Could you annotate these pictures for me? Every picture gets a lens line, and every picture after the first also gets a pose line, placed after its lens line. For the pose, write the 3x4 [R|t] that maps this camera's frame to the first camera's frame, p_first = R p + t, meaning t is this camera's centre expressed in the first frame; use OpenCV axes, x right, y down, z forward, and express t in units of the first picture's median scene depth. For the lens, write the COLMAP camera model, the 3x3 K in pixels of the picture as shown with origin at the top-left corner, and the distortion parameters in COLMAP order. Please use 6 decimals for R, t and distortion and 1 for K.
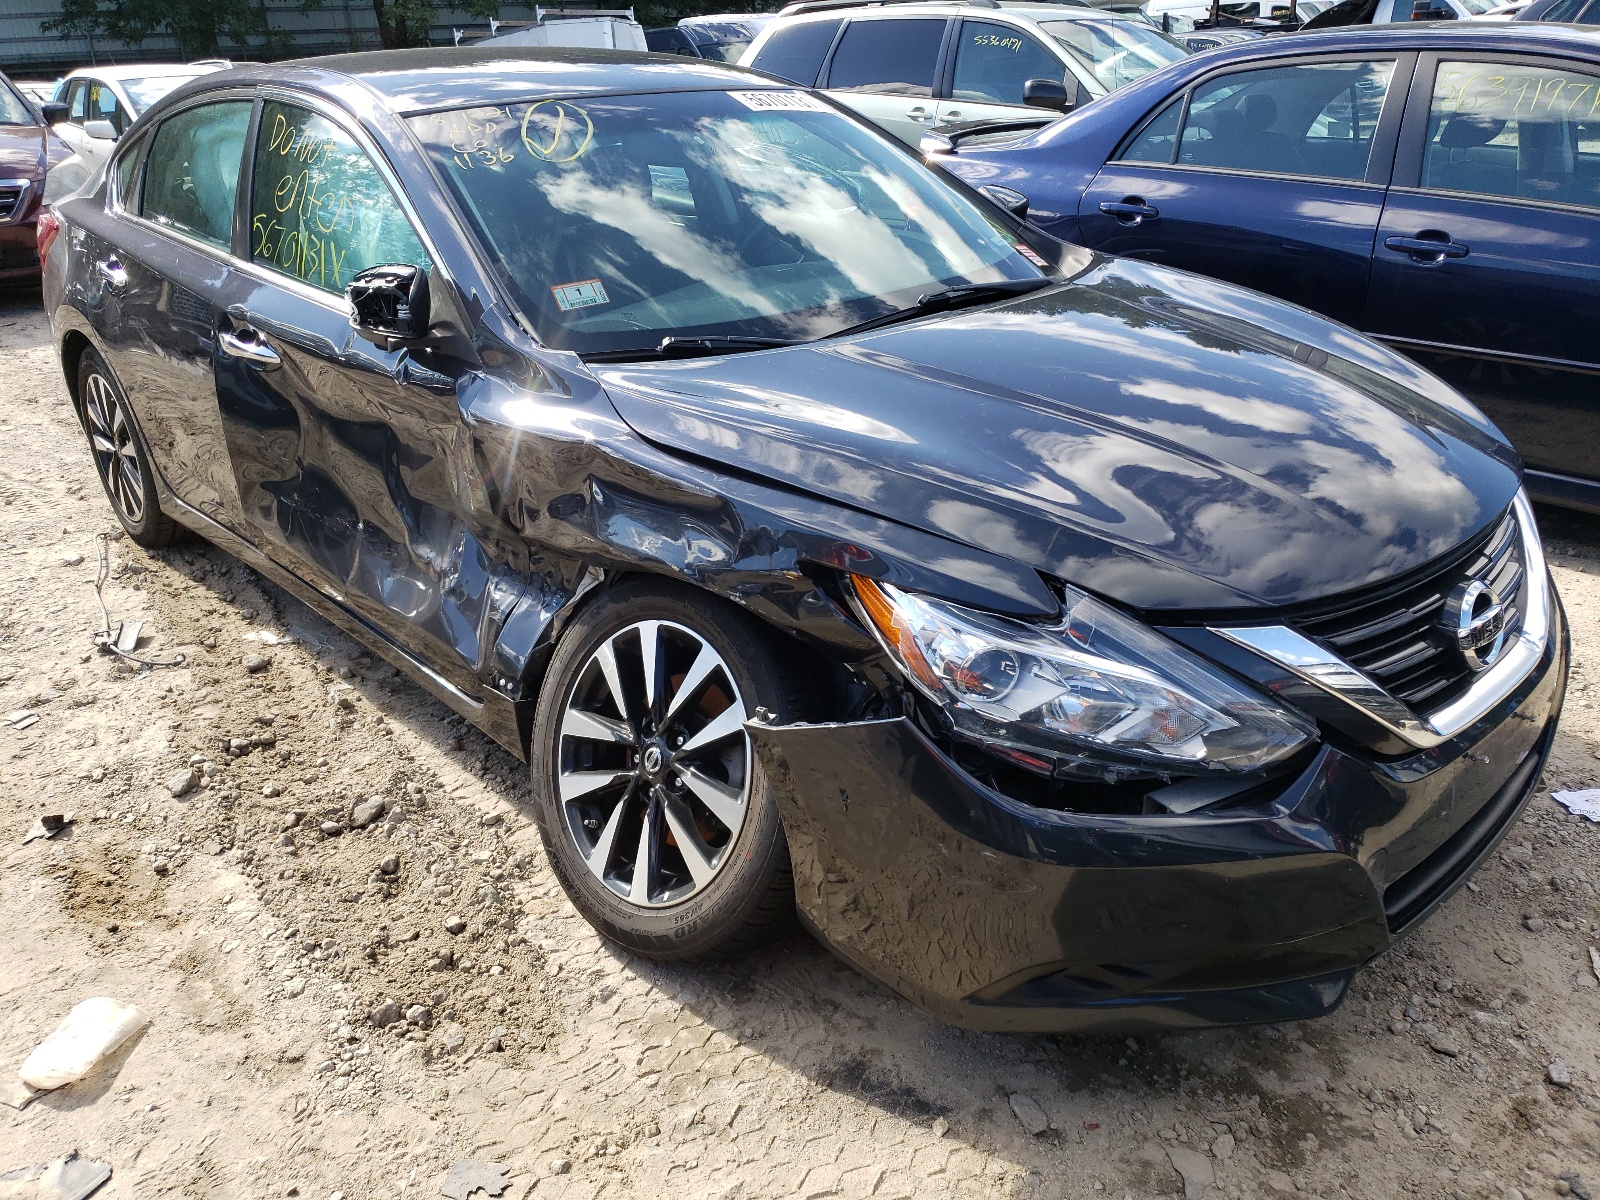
lens RADIAL K [[1201.0, 0, 802.0], [0, 1201.0, 578.5], [0, 0, 1]] dist [0.064530, -0.079602]
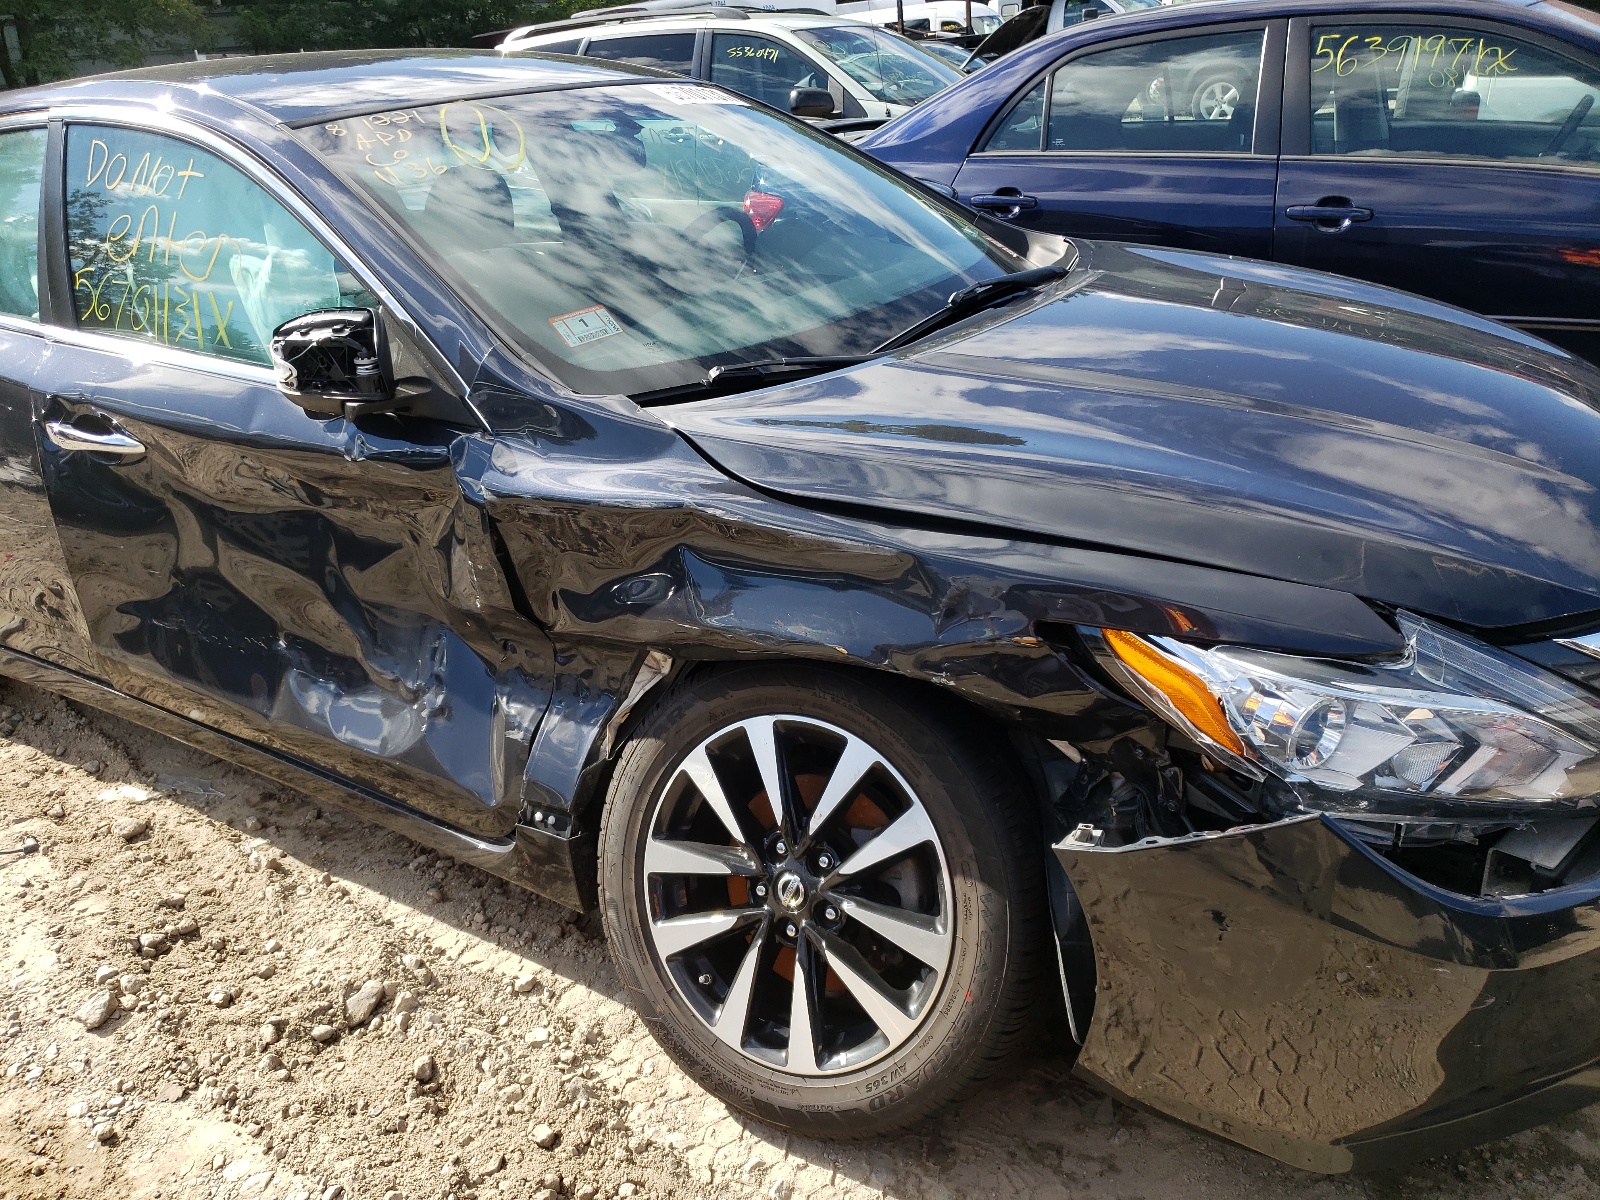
lens RADIAL K [[1234.3, 0, 800.0], [0, 1234.3, 600.0], [0, 0, 1]] dist [-0.002385, 0.041644]
pose [[0.975581, -0.127890, 0.178567, -0.205084], [0.129321, 0.991596, 0.003657, -0.036447], [-0.177534, 0.019524, 0.983921, 0.162319]]
